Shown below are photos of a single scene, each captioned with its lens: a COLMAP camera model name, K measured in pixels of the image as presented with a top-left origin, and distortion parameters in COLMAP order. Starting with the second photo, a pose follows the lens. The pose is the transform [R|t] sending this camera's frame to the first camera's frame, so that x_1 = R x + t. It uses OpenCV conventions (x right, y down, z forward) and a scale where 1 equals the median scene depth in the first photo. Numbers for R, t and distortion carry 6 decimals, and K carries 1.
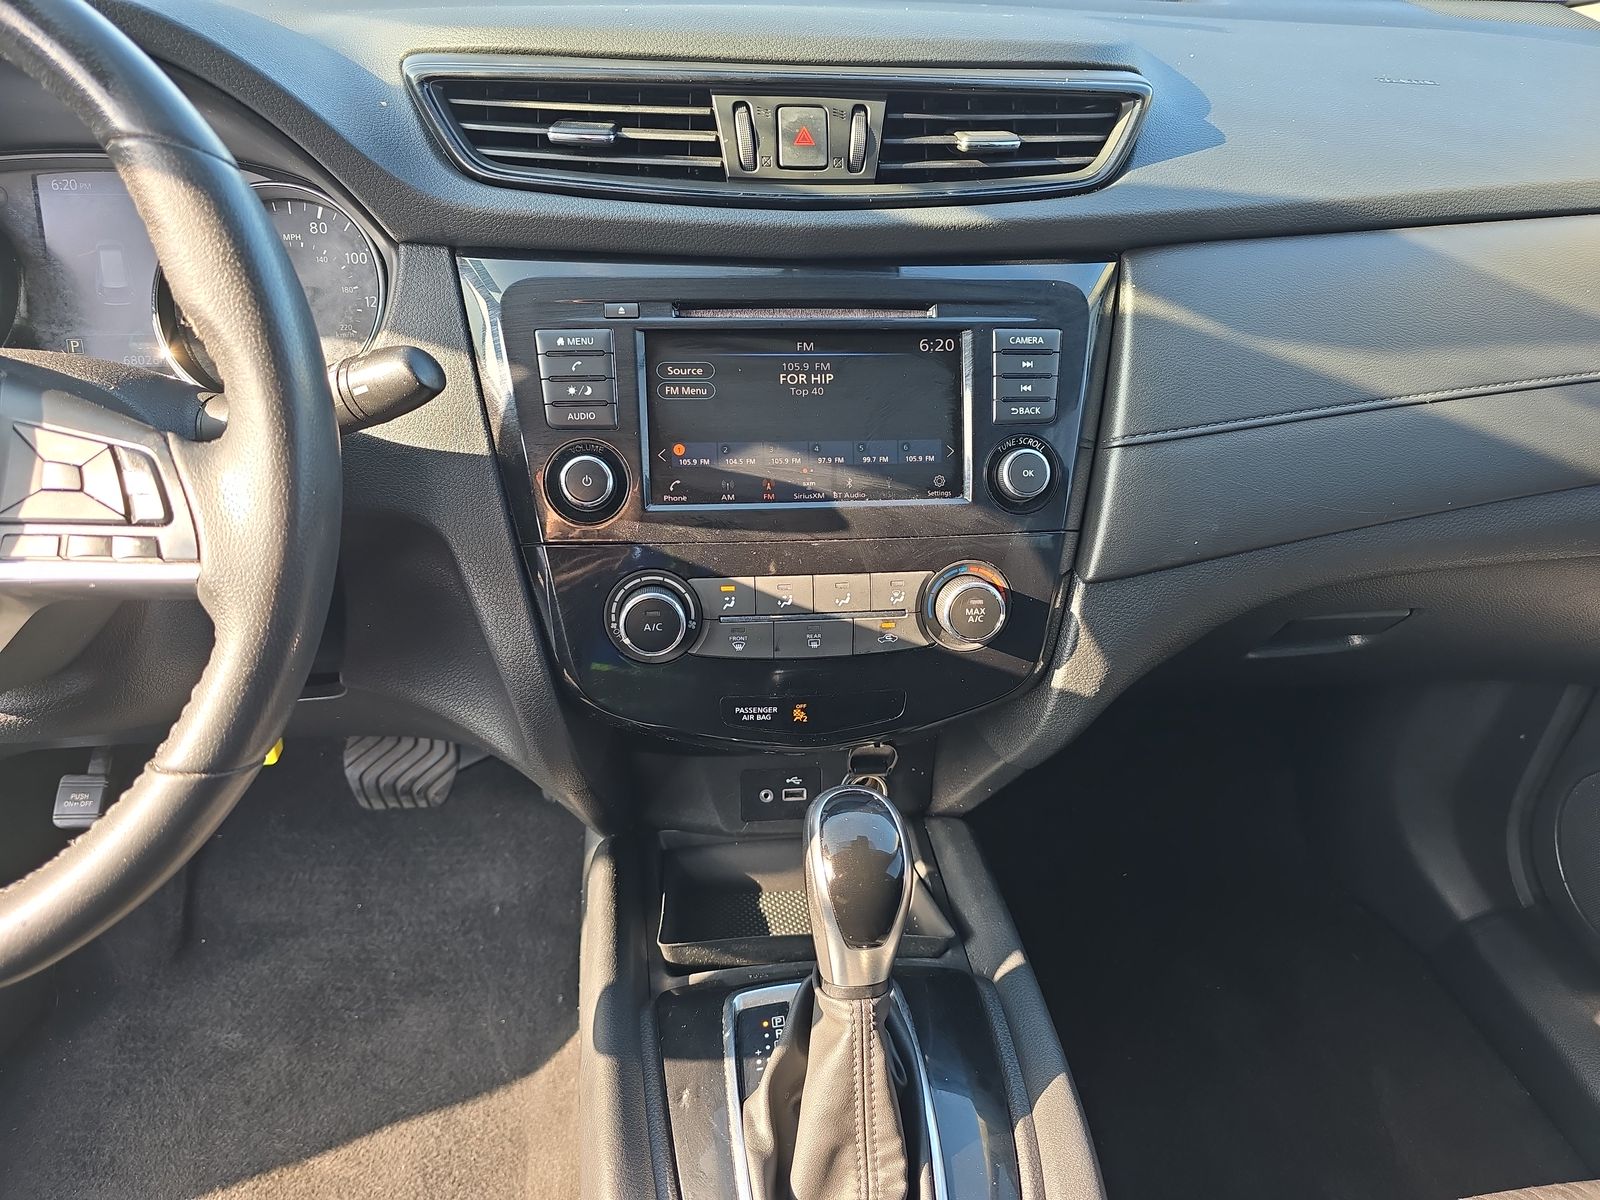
lens RADIAL K [[1078.6, 0, 791.0], [0, 1078.6, 605.3], [0, 0, 1]] dist [0.023970, -0.032051]
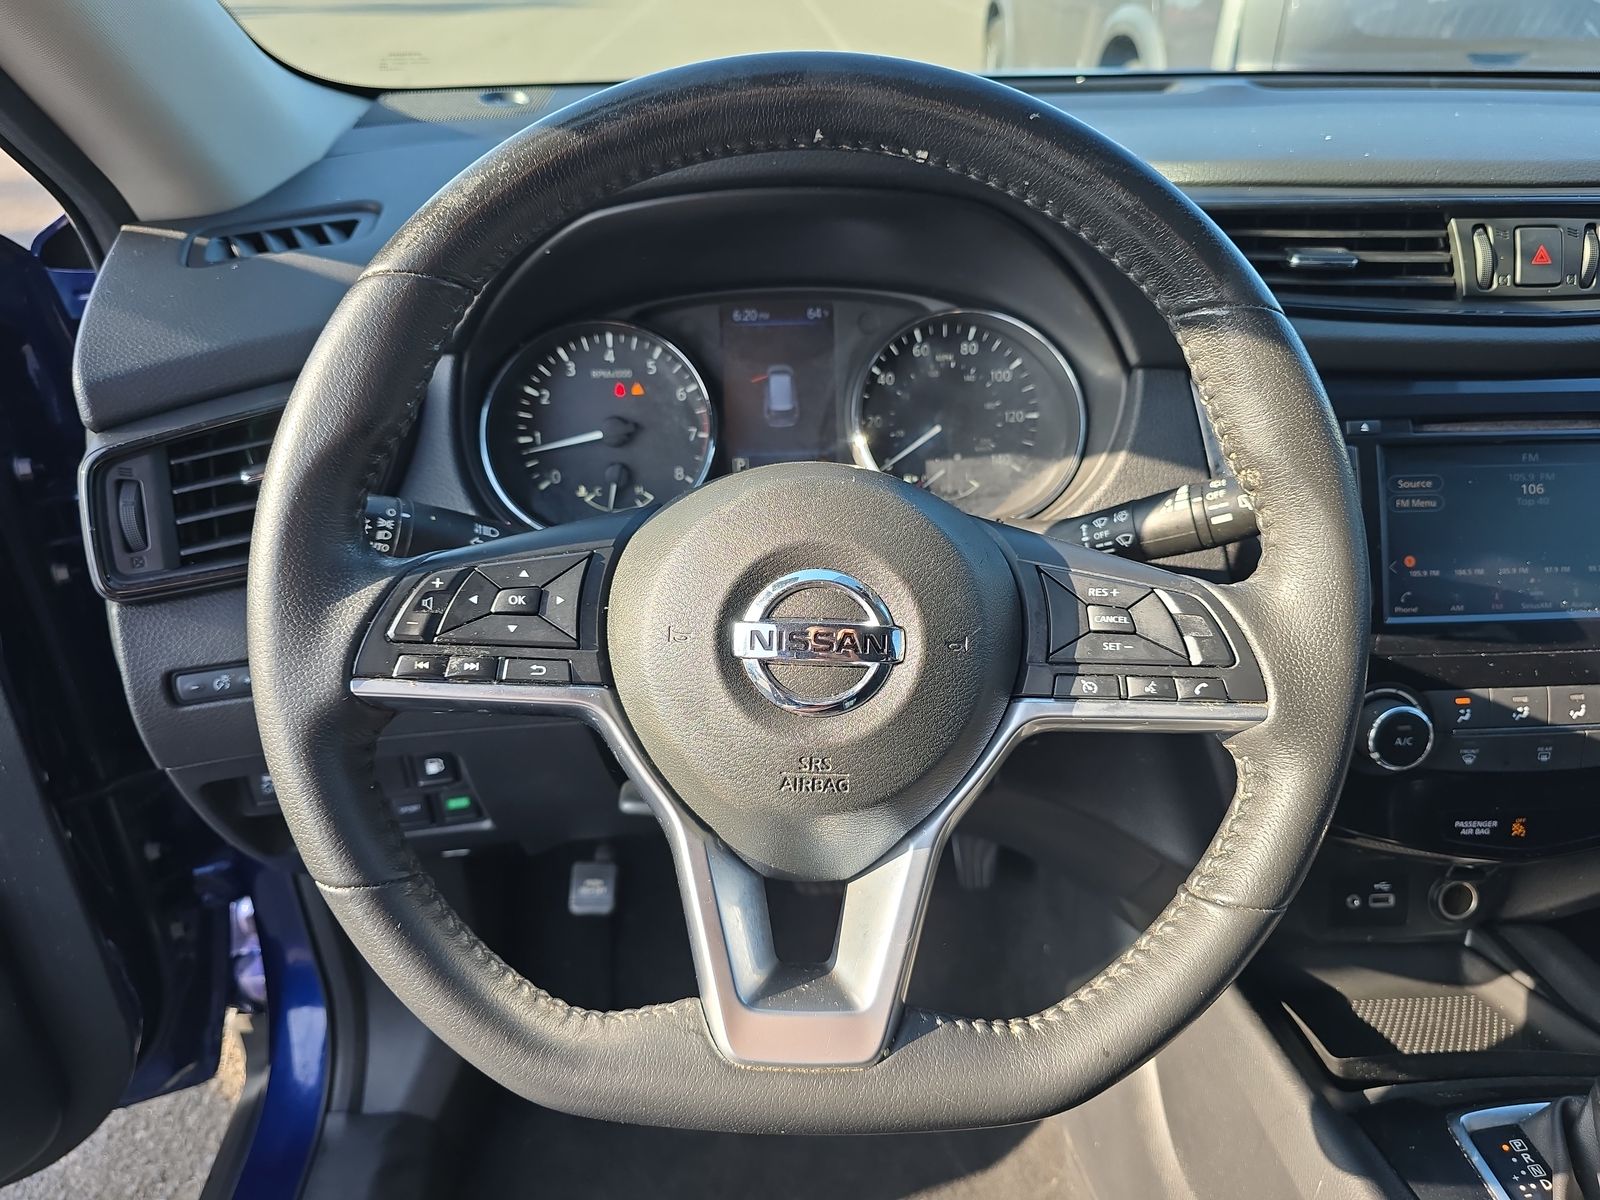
lens RADIAL K [[1078.6, 0, 774.1], [0, 1078.6, 592.2], [0, 0, 1]] dist [0.023970, -0.032051]
pose [[0.996334, -0.006808, -0.085280, -0.606379], [0.001210, 0.997850, -0.065522, -0.050898], [0.085543, 0.065179, 0.994200, -0.047425]]
